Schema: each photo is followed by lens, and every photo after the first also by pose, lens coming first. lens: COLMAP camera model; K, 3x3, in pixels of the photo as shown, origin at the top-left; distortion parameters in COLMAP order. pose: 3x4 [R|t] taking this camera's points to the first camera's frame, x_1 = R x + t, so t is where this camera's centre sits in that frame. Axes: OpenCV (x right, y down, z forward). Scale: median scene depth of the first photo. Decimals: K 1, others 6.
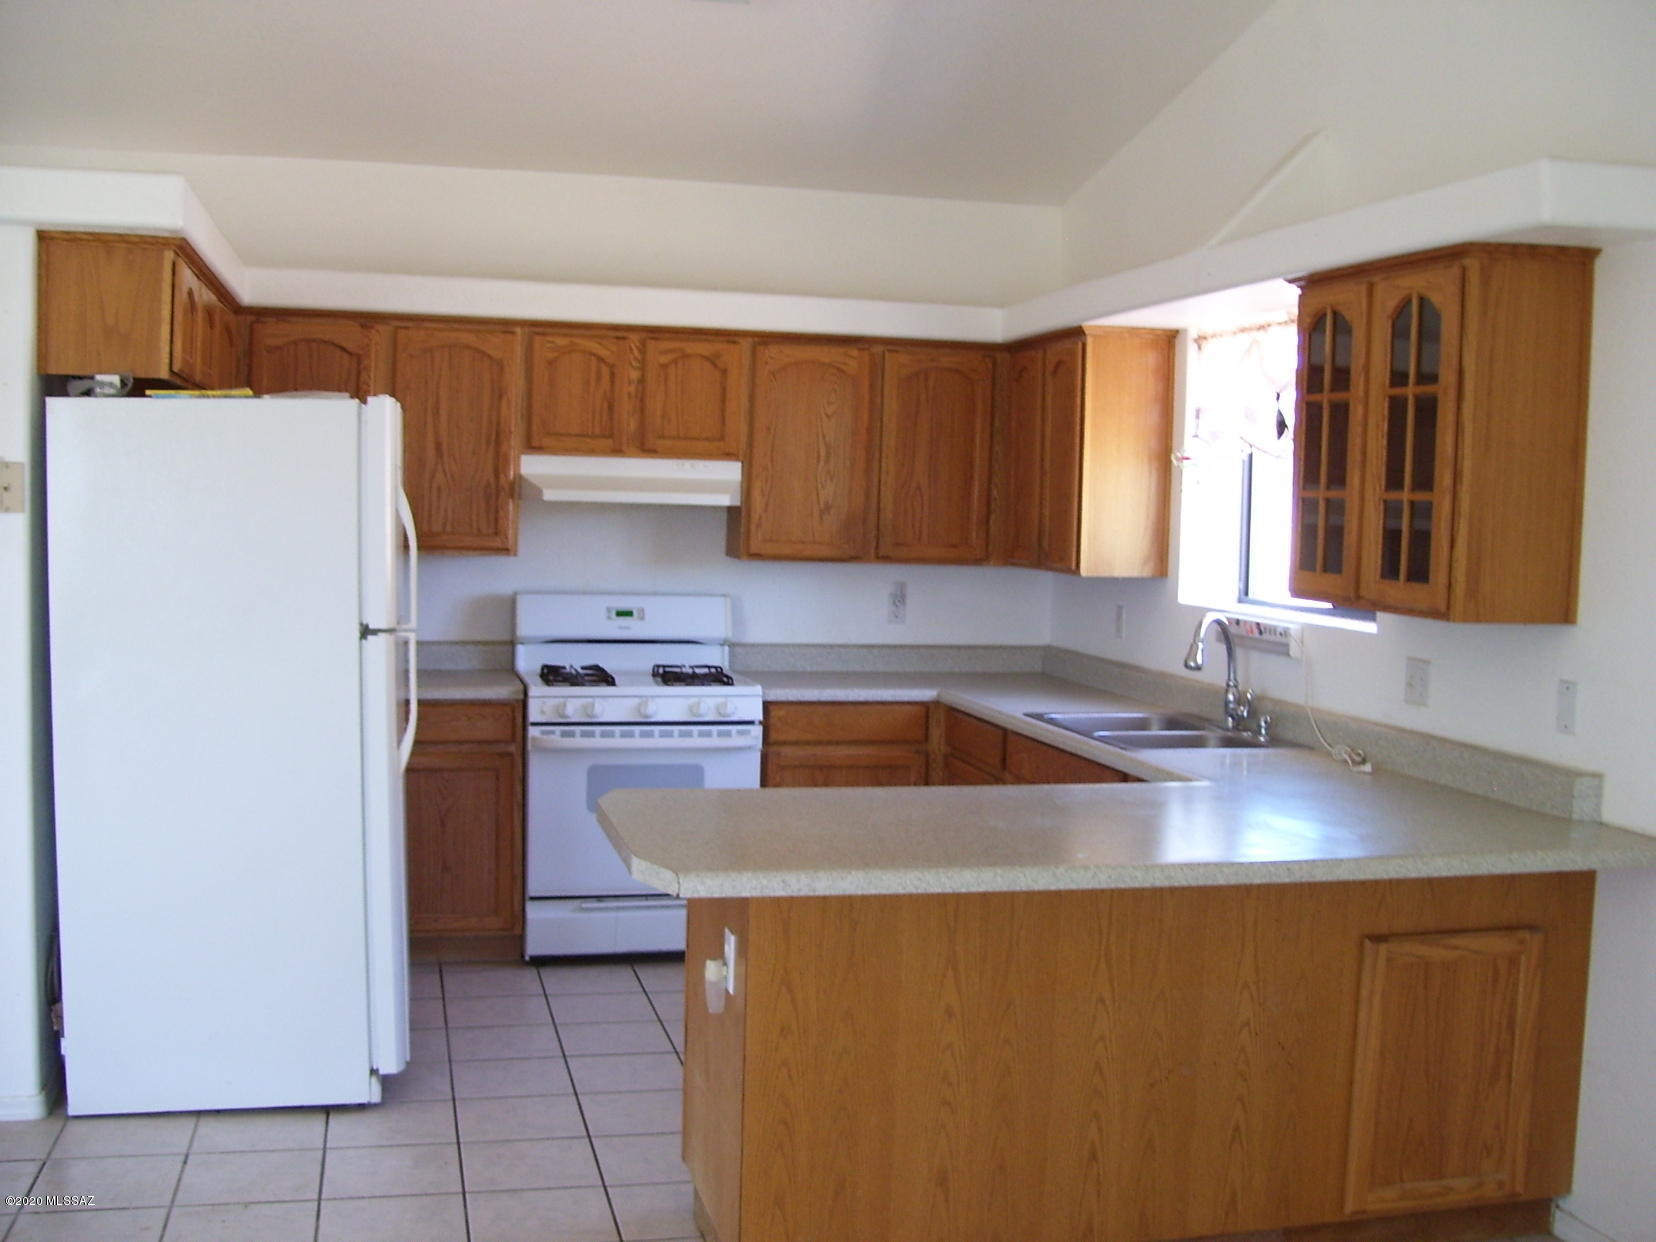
lens RADIAL K [[1766.3, 0, 866.2], [0, 1766.3, 617.3], [0, 0, 1]] dist [-0.182417, 0.126945]
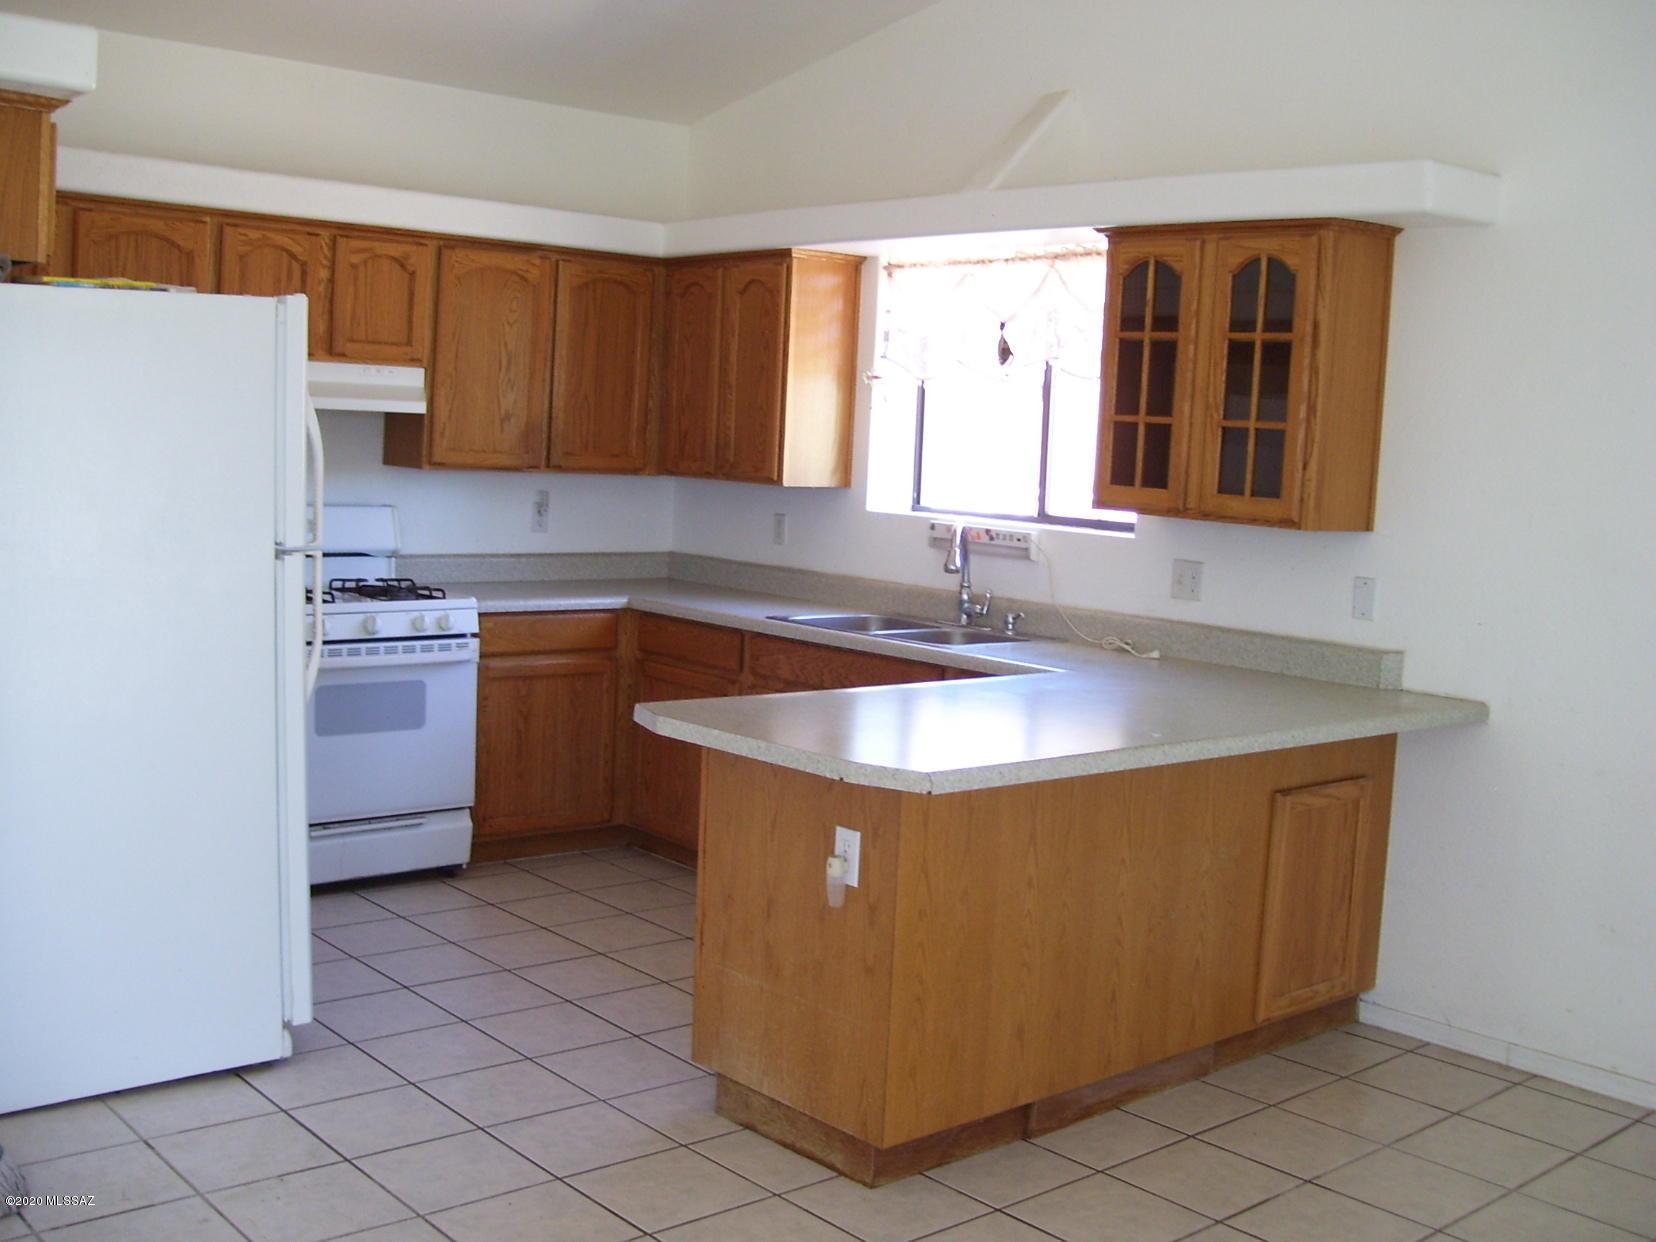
lens RADIAL K [[1766.3, 0, 866.2], [0, 1766.3, 617.3], [0, 0, 1]] dist [-0.182417, 0.126945]
pose [[0.890063, -0.031458, 0.454752, -0.315878], [0.005712, 0.998307, 0.057878, -0.005708], [-0.455803, -0.048918, 0.888736, 0.032010]]
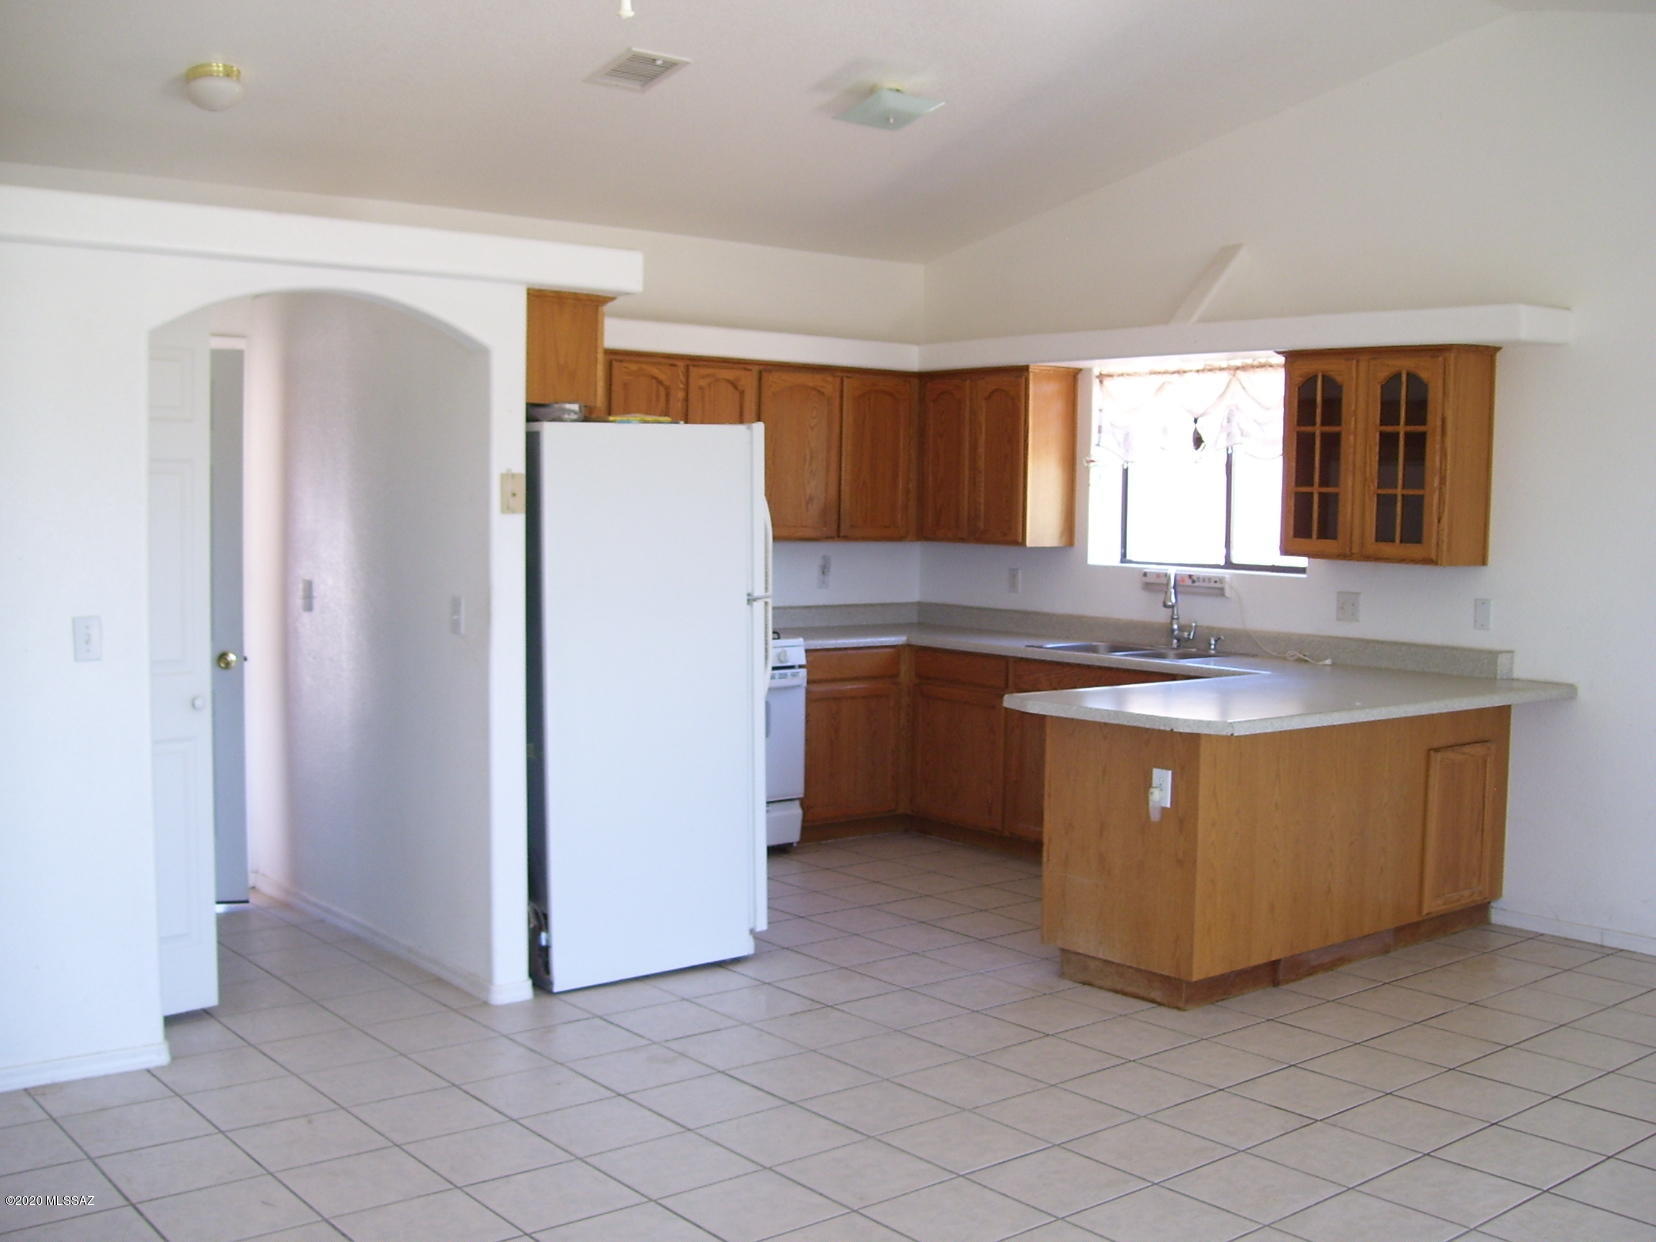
lens RADIAL K [[1766.3, 0, 866.2], [0, 1766.3, 617.3], [0, 0, 1]] dist [-0.182417, 0.126945]
pose [[0.905171, -0.041889, 0.422978, -0.574314], [0.036174, 0.999113, 0.021534, -0.002494], [-0.423505, -0.004191, 0.905884, -0.195974]]
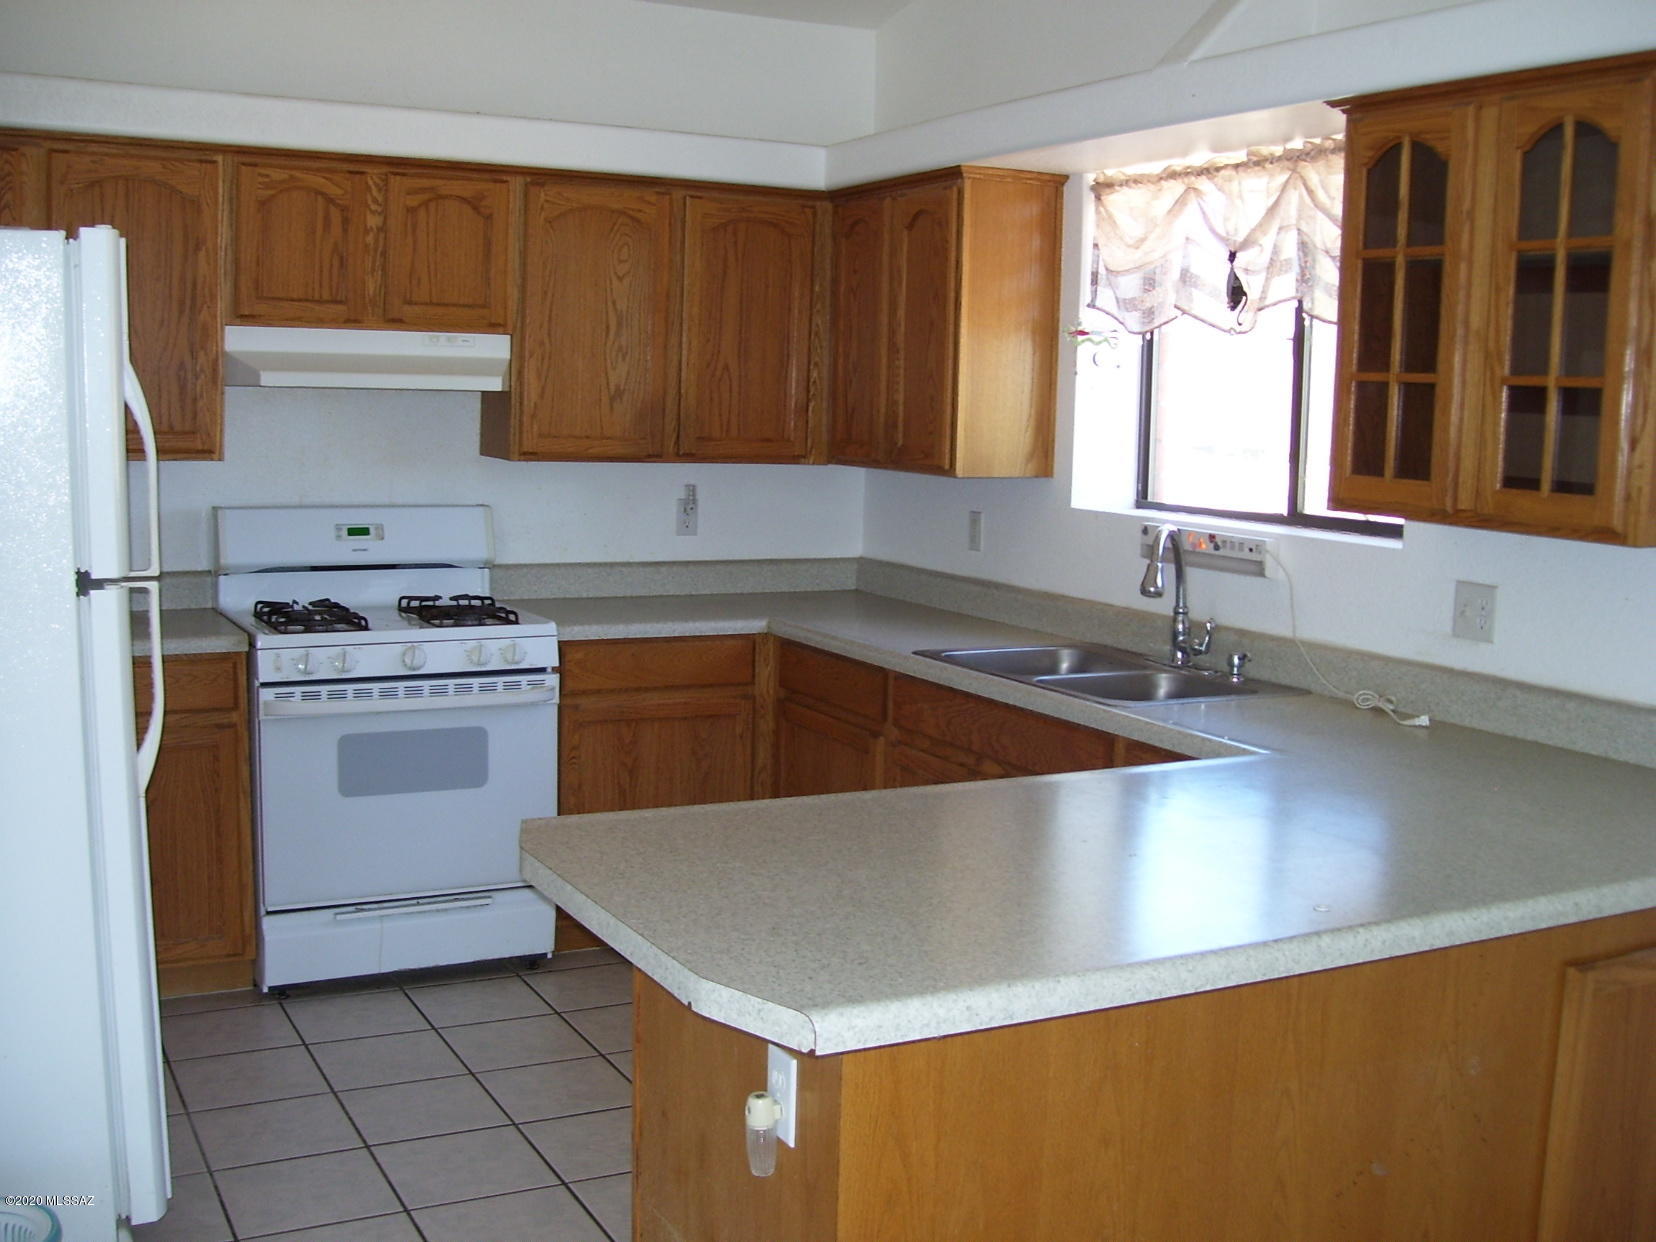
lens RADIAL K [[1766.3, 0, 866.2], [0, 1766.3, 617.3], [0, 0, 1]] dist [-0.182417, 0.126945]
pose [[0.970717, -0.029548, 0.238402, -0.113364], [0.014081, 0.997699, 0.066323, -0.013254], [-0.239813, -0.061024, 0.968899, 0.217875]]
